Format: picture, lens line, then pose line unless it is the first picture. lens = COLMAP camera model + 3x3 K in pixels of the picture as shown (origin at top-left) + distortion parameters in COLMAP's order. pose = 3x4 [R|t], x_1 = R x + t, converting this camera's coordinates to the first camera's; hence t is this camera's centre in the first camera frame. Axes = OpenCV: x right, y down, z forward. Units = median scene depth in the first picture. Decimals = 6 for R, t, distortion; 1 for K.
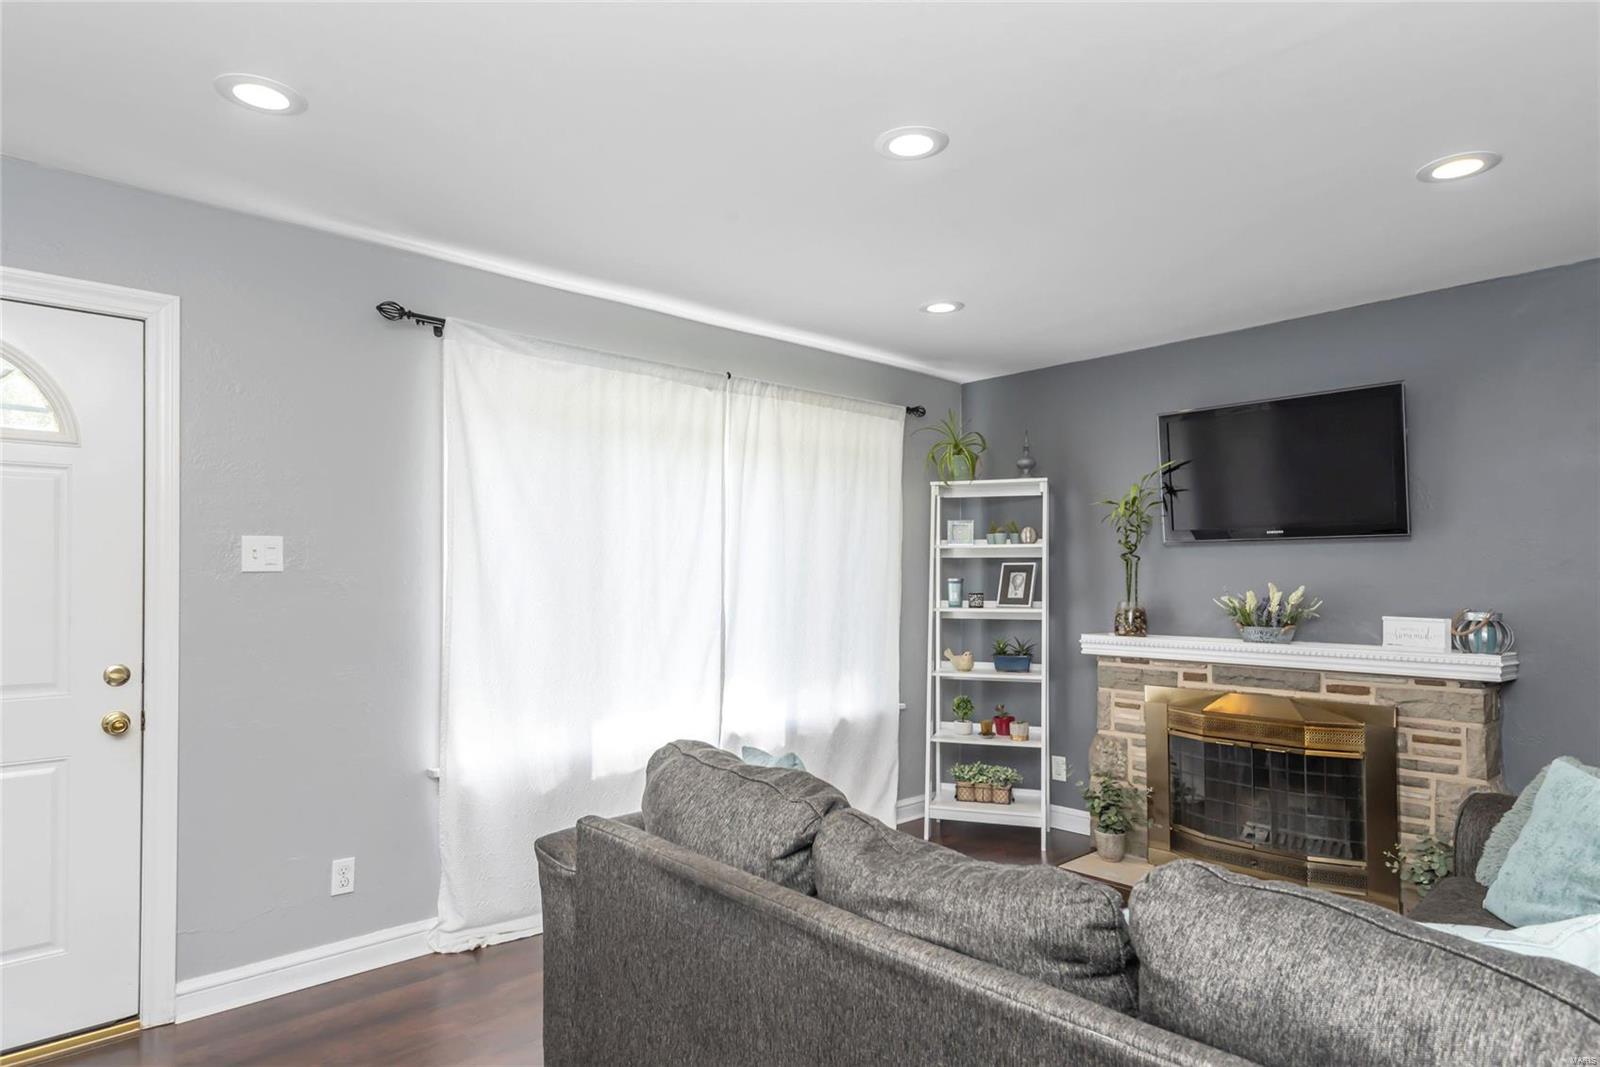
lens RADIAL K [[926.4, 0, 799.2], [0, 926.4, 567.0], [0, 0, 1]] dist [0.005190, 0.000822]
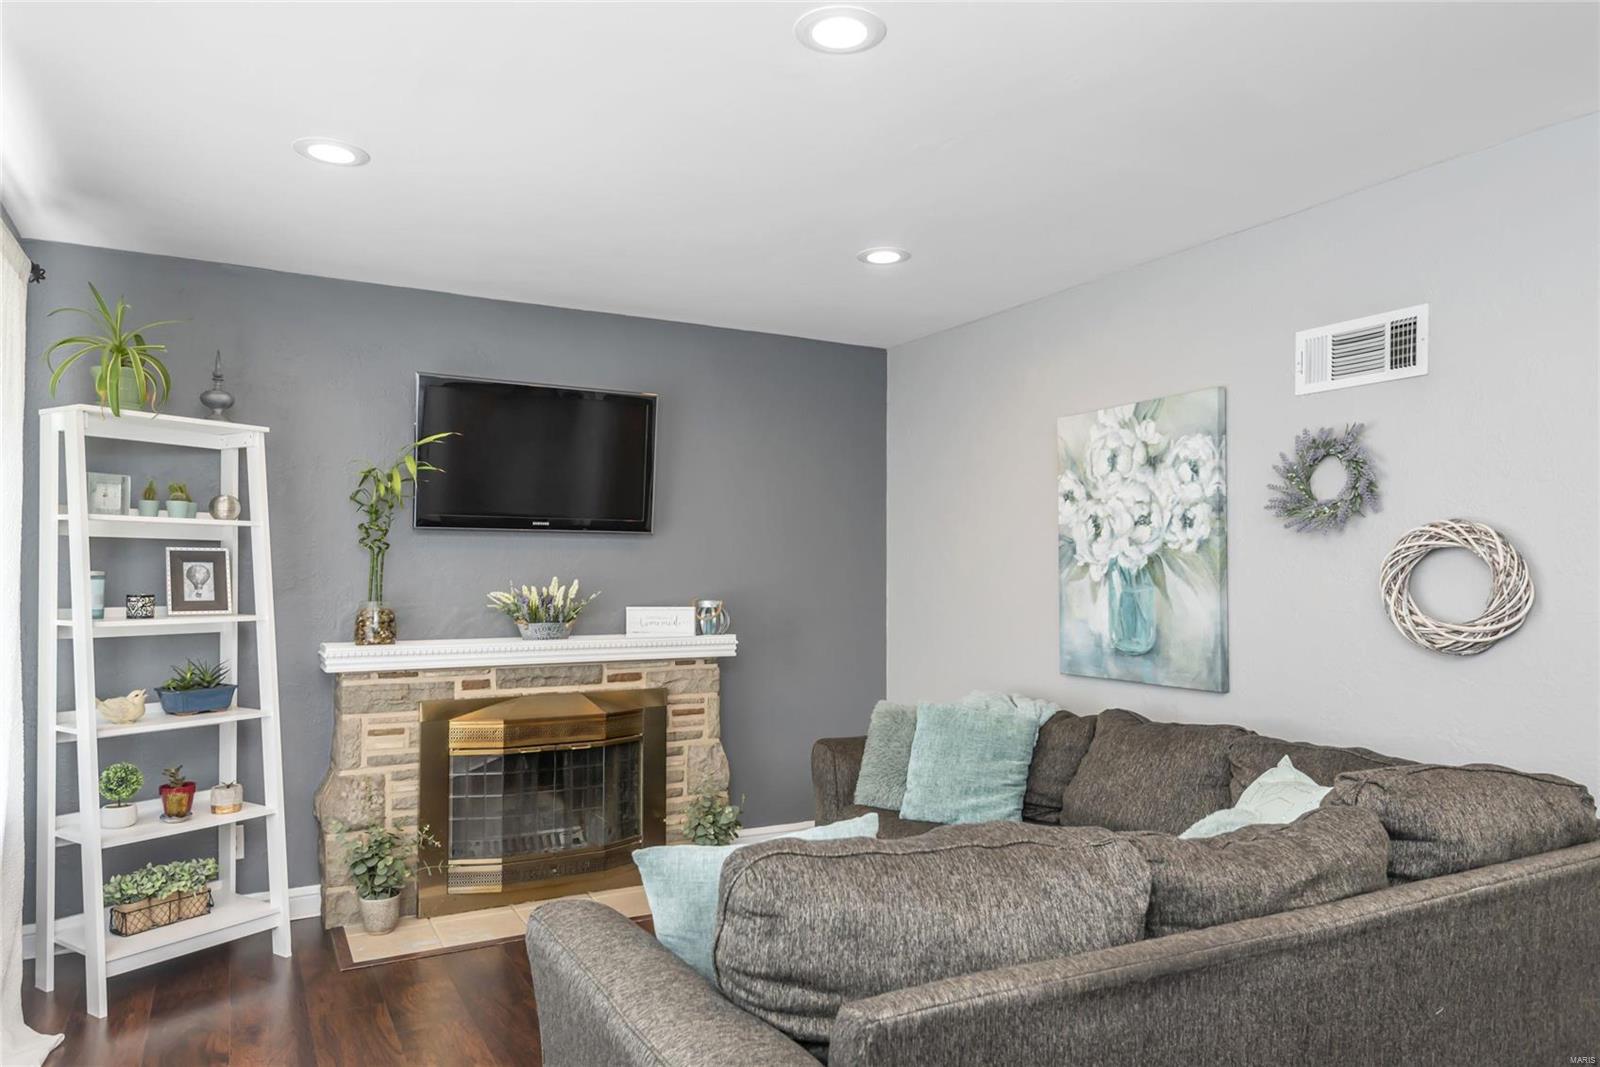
lens RADIAL K [[1012.5, 0, 798.3], [0, 1012.5, 577.1], [0, 0, 1]] dist [0.066227, -0.069121]
pose [[0.247310, -0.003314, 0.968931, -0.433215], [-0.013817, 0.999880, 0.006946, 0.006569], [-0.968838, -0.015106, 0.247235, 0.475310]]
